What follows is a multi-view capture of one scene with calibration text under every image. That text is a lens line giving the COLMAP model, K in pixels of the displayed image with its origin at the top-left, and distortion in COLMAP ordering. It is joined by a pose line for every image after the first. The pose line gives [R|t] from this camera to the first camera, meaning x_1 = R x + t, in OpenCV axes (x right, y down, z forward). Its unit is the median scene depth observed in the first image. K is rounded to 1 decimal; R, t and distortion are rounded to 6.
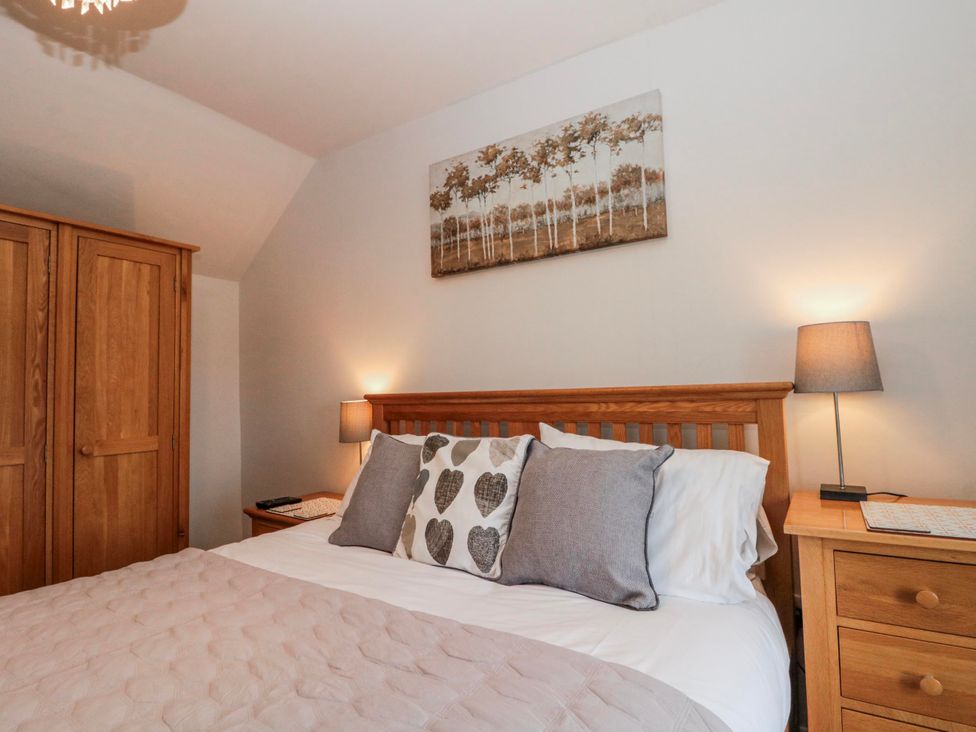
lens RADIAL K [[507.5, 0, 491.4], [0, 507.5, 366.3], [0, 0, 1]] dist [-0.001824, -0.012486]
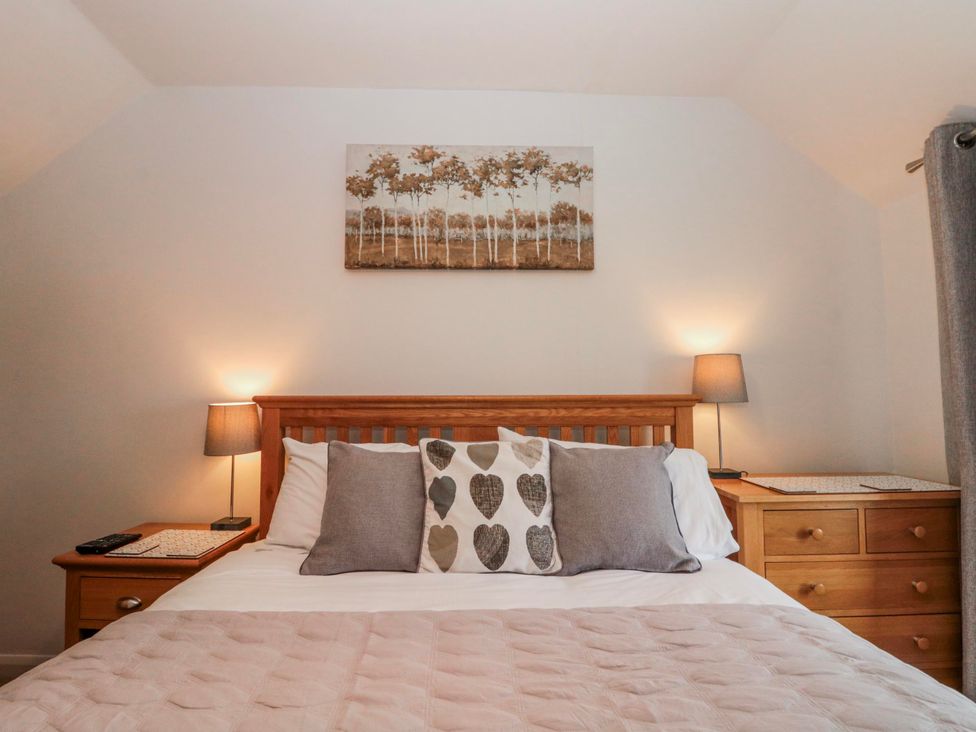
lens RADIAL K [[507.5, 0, 492.9], [0, 507.5, 364.9], [0, 0, 1]] dist [-0.001824, -0.012486]
pose [[0.830229, 0.057499, 0.554449, -0.501225], [-0.047837, 0.998346, -0.031902, 0.016886], [-0.555366, -0.000037, 0.831606, 0.132975]]
